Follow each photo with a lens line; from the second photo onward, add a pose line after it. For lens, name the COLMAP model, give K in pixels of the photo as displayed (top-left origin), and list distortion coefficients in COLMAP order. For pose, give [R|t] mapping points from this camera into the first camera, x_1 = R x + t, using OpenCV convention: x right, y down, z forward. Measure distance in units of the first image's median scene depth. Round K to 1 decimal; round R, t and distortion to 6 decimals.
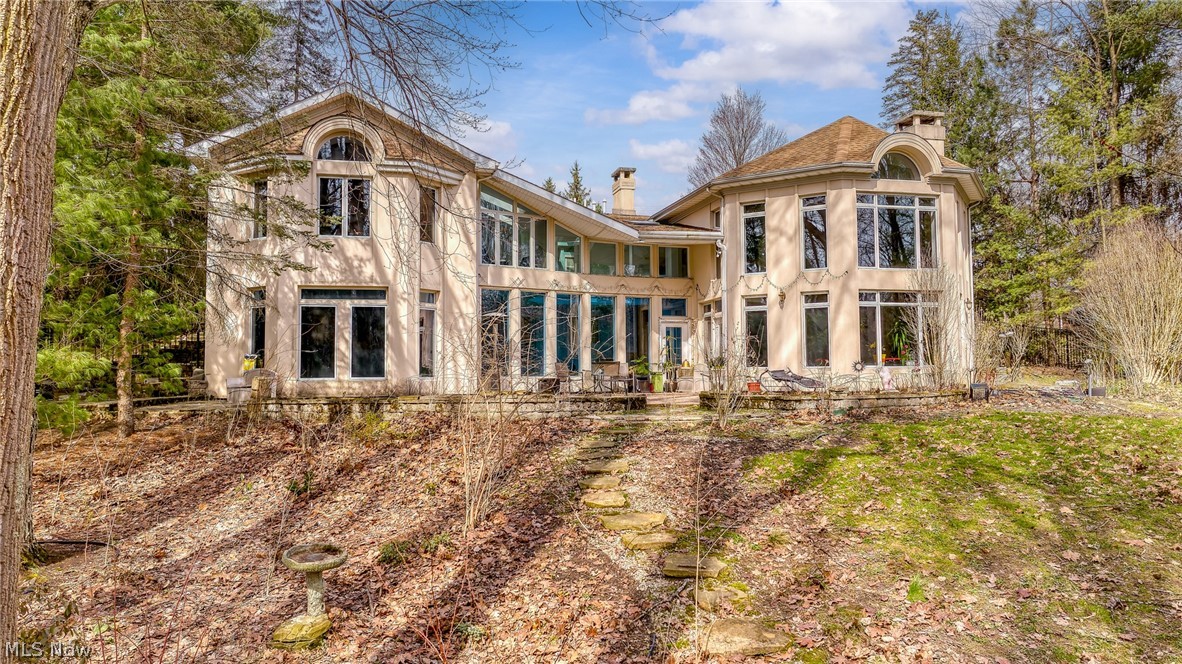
lens RADIAL K [[832.3, 0, 591.0], [0, 832.3, 332.0], [0, 0, 1]] dist [0.001933, -0.002324]
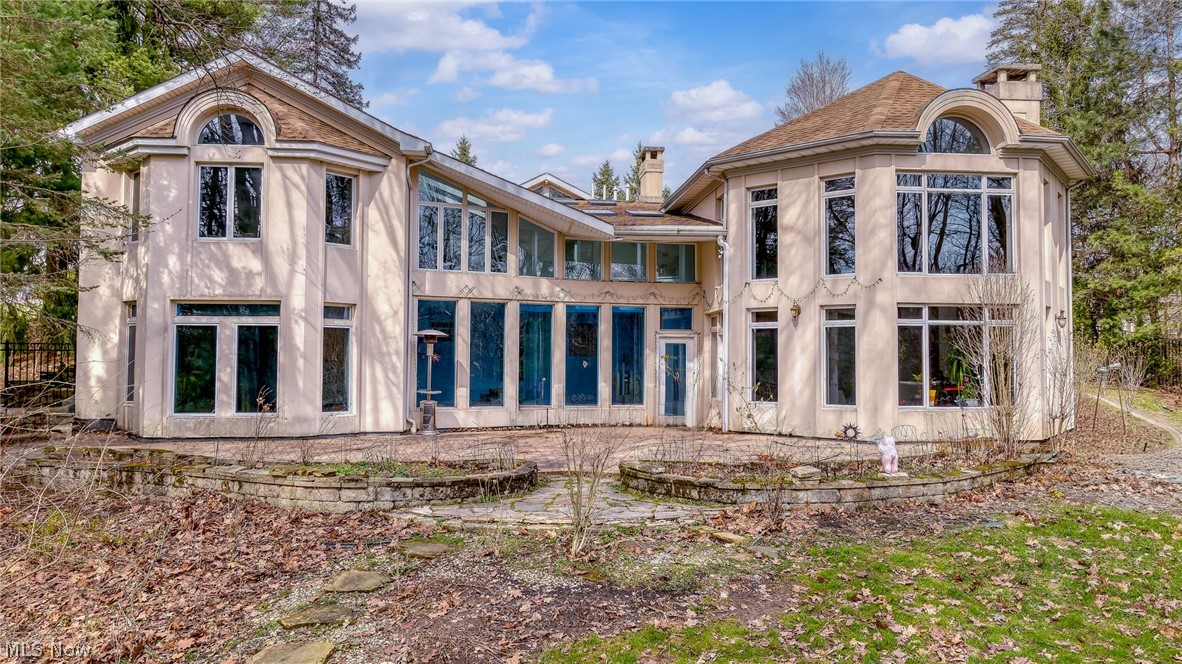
lens RADIAL K [[832.3, 0, 591.0], [0, 832.3, 332.0], [0, 0, 1]] dist [0.001933, -0.002324]
pose [[0.990488, 0.007314, -0.137405, 0.147321], [-0.004606, 0.999789, 0.020016, -0.037428], [0.137522, -0.019193, 0.990313, 0.219332]]
